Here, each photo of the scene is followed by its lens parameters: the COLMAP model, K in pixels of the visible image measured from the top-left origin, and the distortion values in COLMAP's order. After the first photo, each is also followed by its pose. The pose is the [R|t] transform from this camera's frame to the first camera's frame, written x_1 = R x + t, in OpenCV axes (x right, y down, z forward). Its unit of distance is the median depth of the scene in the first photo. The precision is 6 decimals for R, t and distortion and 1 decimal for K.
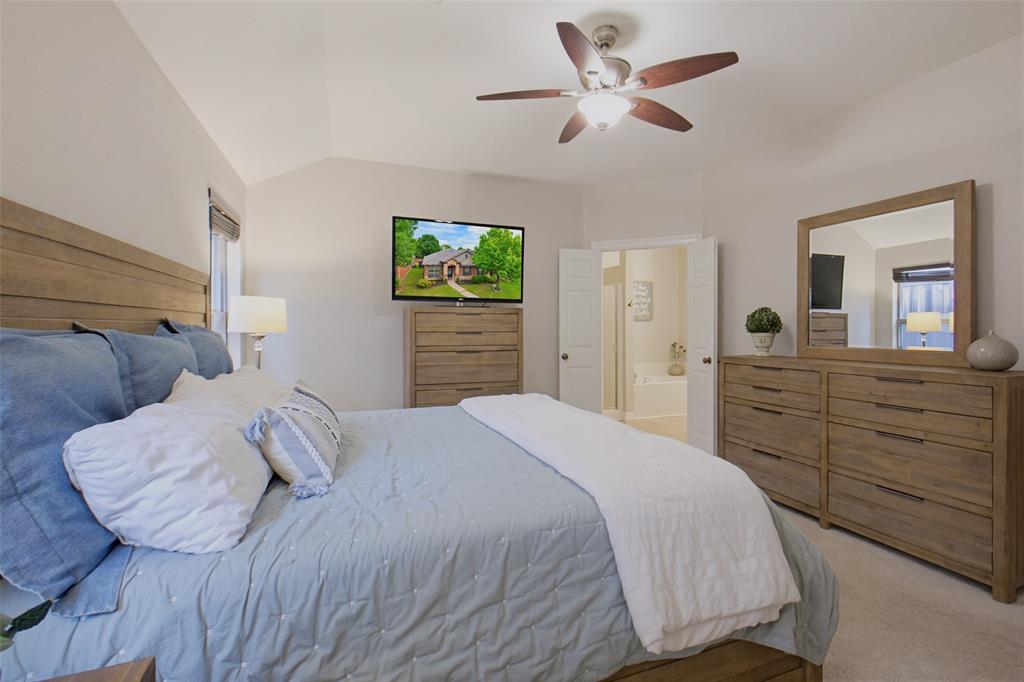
lens RADIAL K [[471.5, 0, 537.6], [0, 471.5, 321.9], [0, 0, 1]] dist [-0.002401, -0.000125]
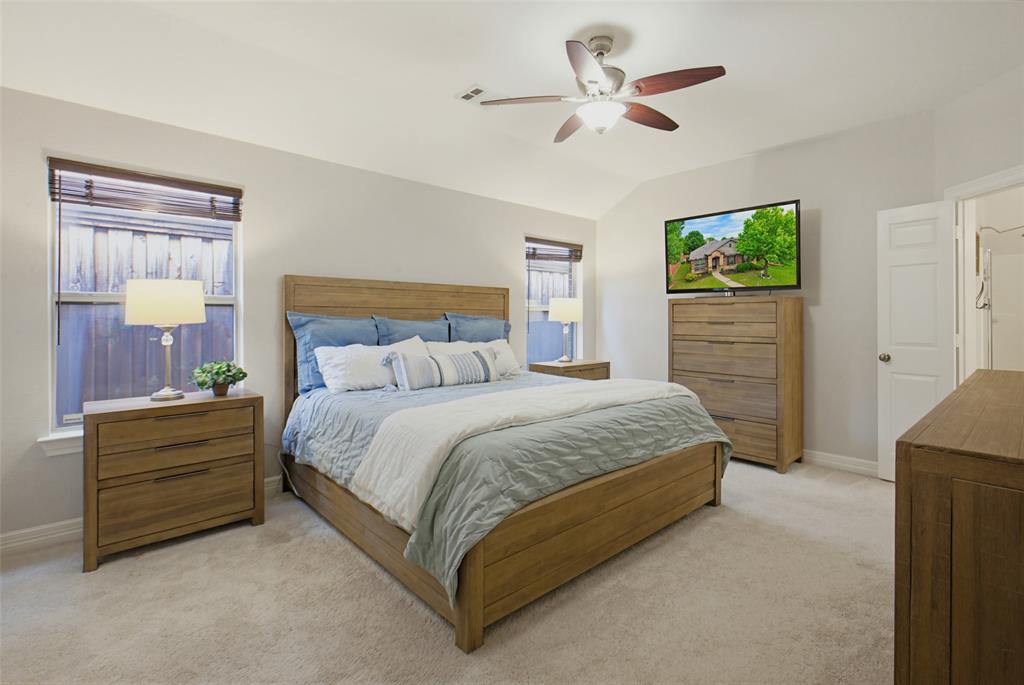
lens RADIAL K [[471.5, 0, 537.6], [0, 471.5, 323.4], [0, 0, 1]] dist [-0.002401, -0.000125]
pose [[0.370443, 0.008748, -0.928814, 0.621303], [0.010090, 0.999859, 0.013442, 0.005997], [0.928801, -0.014351, 0.370302, 0.266911]]
